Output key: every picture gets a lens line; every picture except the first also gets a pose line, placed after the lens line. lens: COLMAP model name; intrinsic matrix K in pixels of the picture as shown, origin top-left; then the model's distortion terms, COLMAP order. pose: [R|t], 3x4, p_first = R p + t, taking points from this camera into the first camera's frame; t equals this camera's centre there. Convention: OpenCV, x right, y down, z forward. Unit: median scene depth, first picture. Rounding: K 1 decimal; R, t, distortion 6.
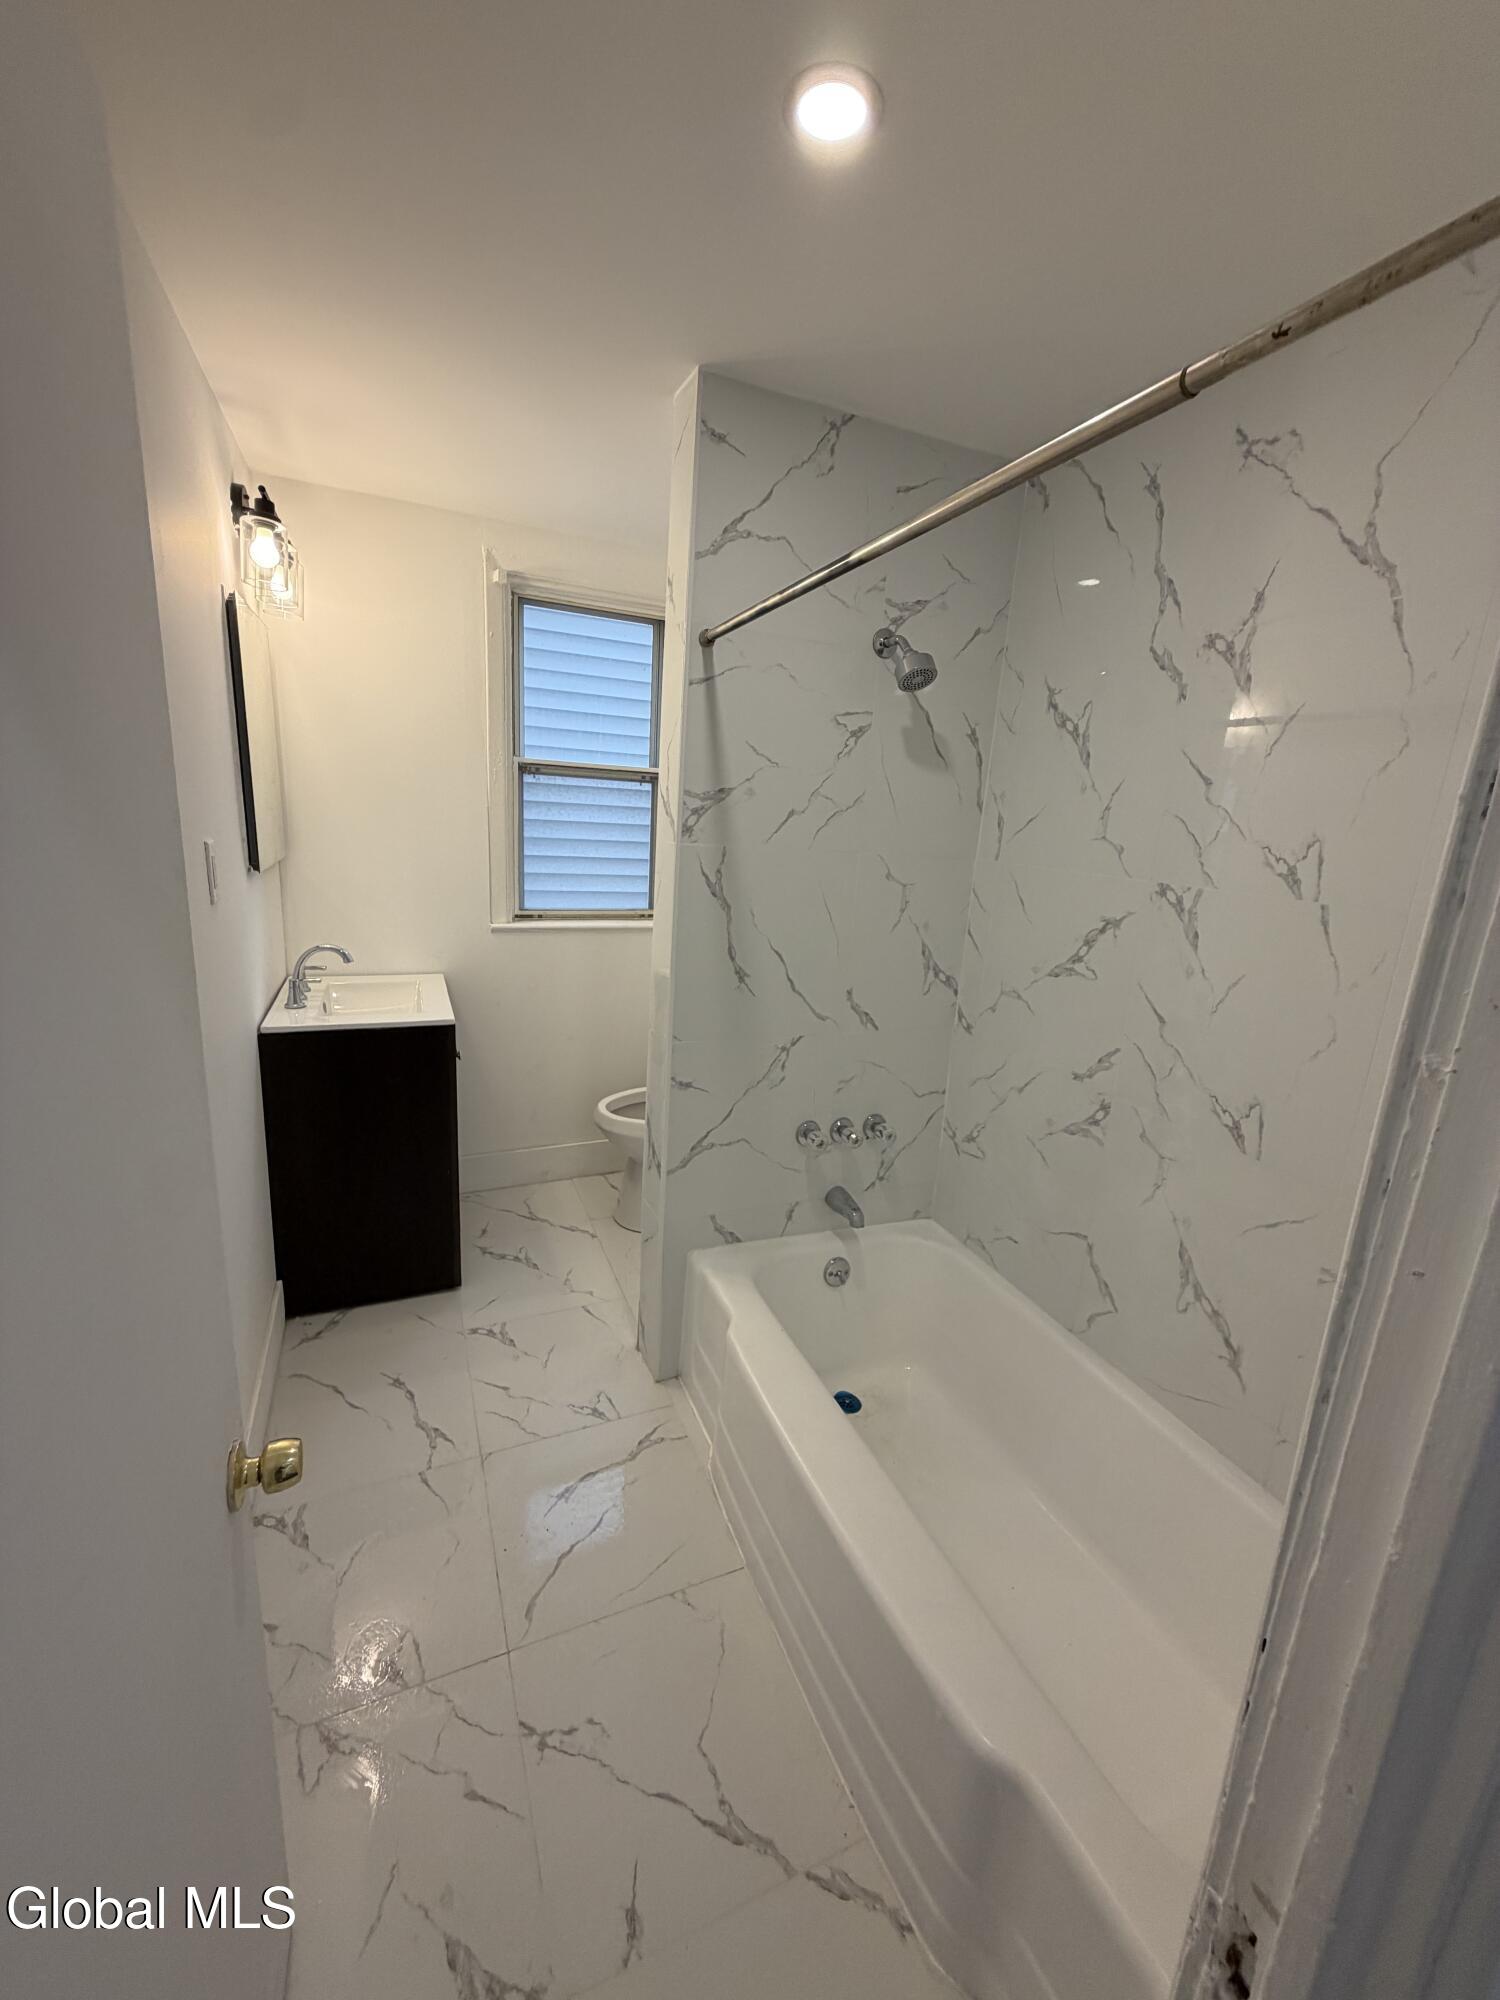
lens RADIAL K [[796.3, 0, 750.2], [0, 796.3, 995.8], [0, 0, 1]] dist [-0.000049, -0.000228]
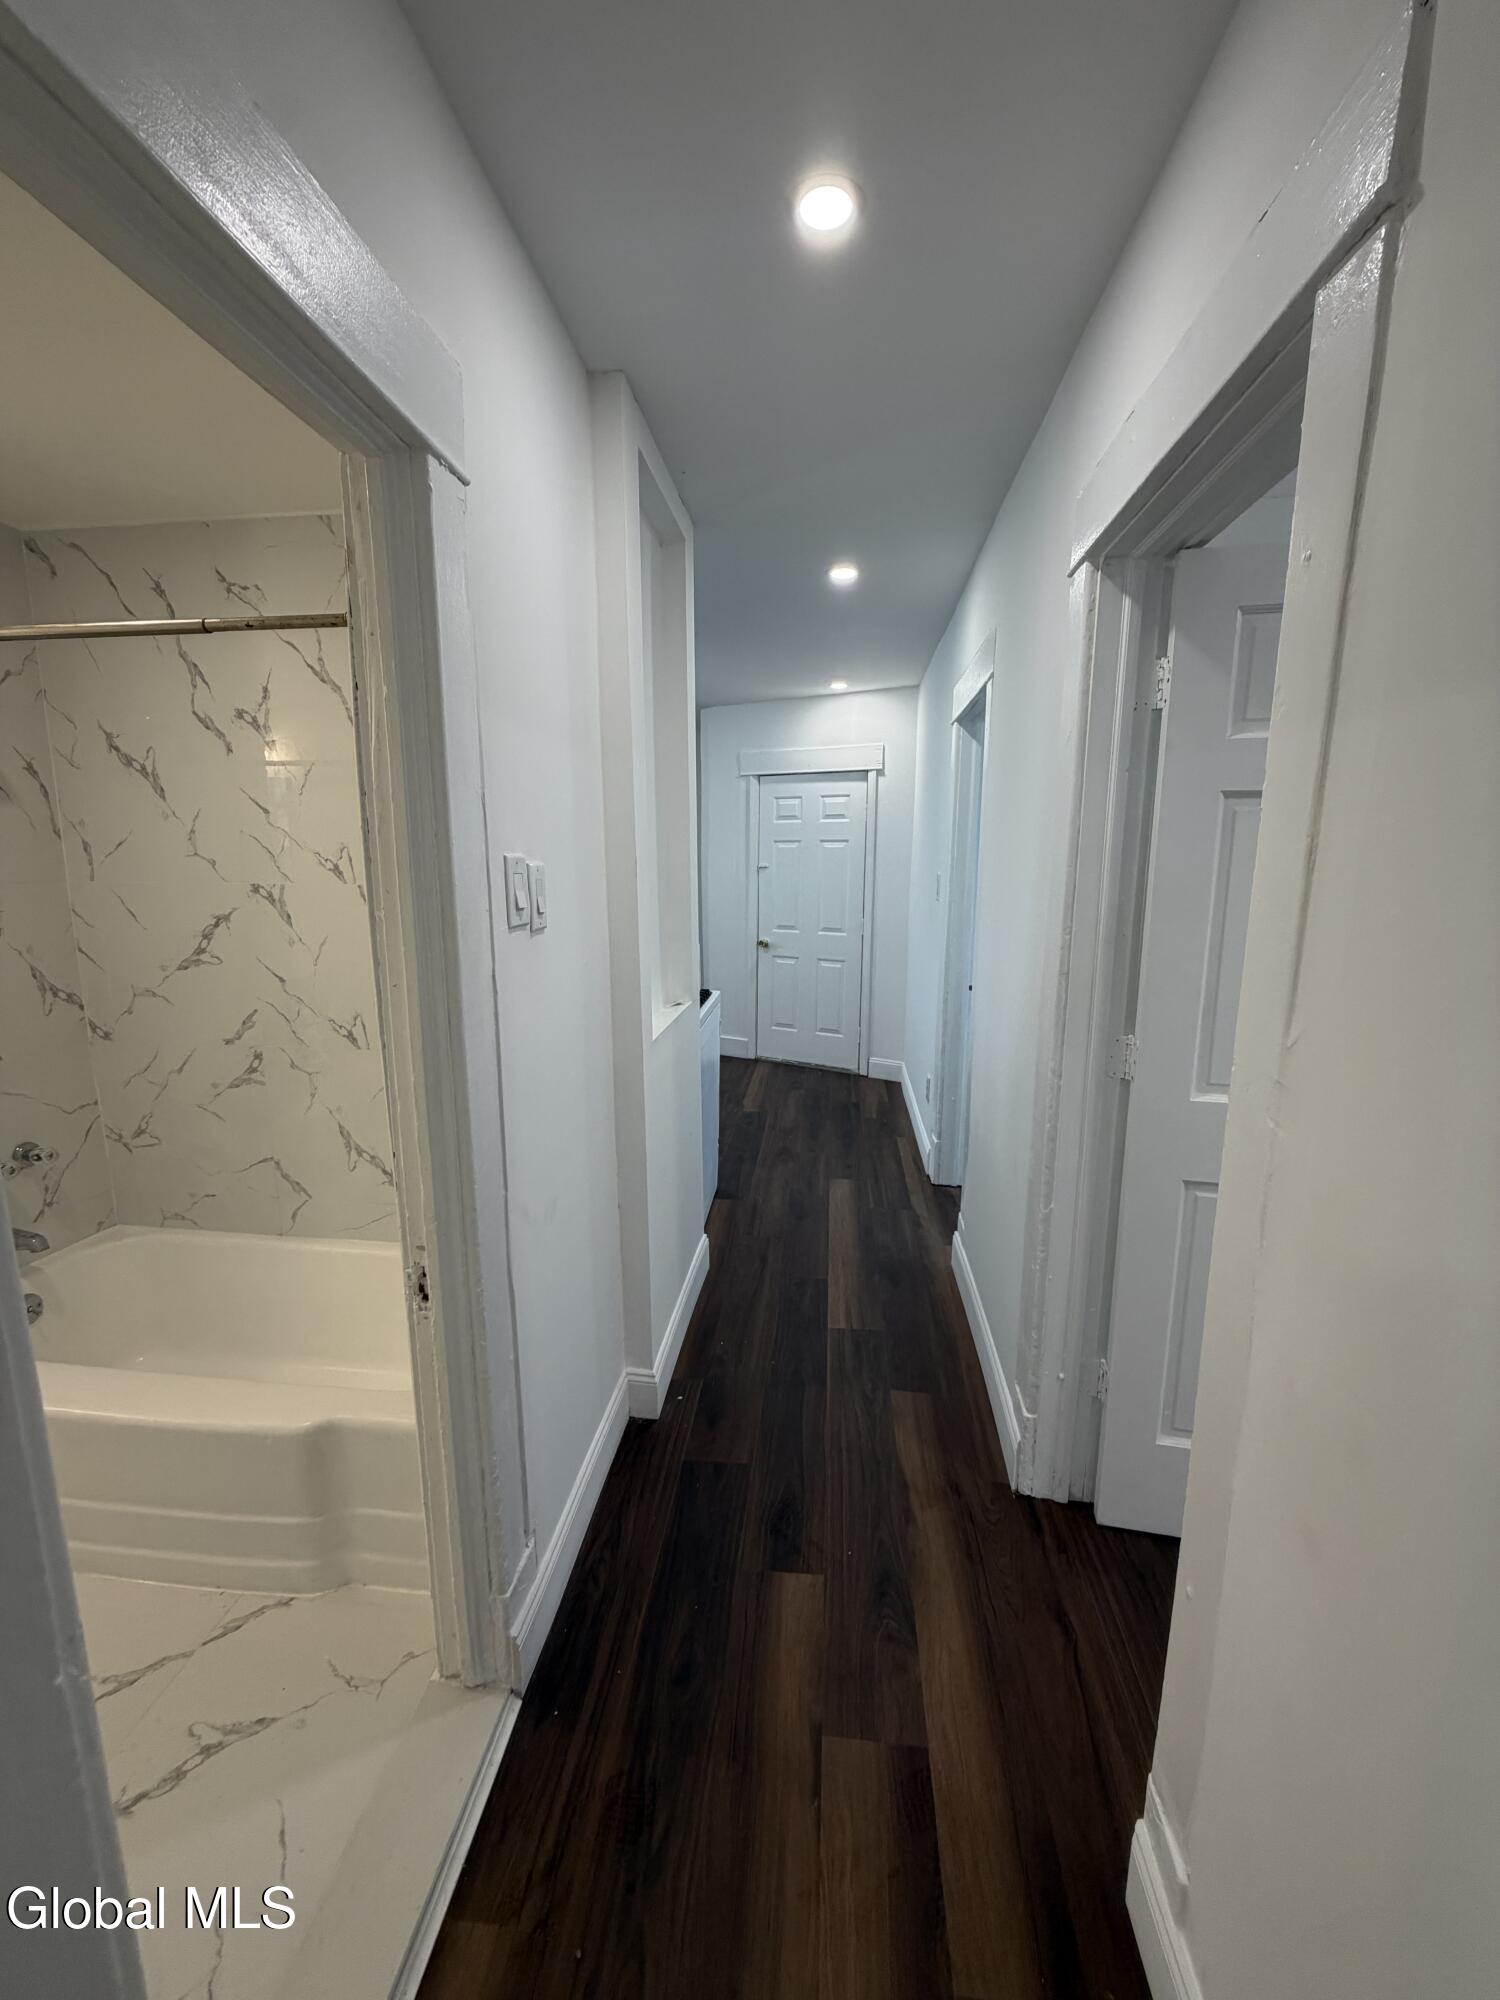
lens RADIAL K [[796.3, 0, 750.2], [0, 796.3, 995.8], [0, 0, 1]] dist [-0.000049, -0.000228]
pose [[0.498164, -0.210280, 0.841199, -0.240740], [0.225877, 0.968124, 0.108242, 0.086259], [-0.837145, 0.136085, 0.529781, -0.401106]]
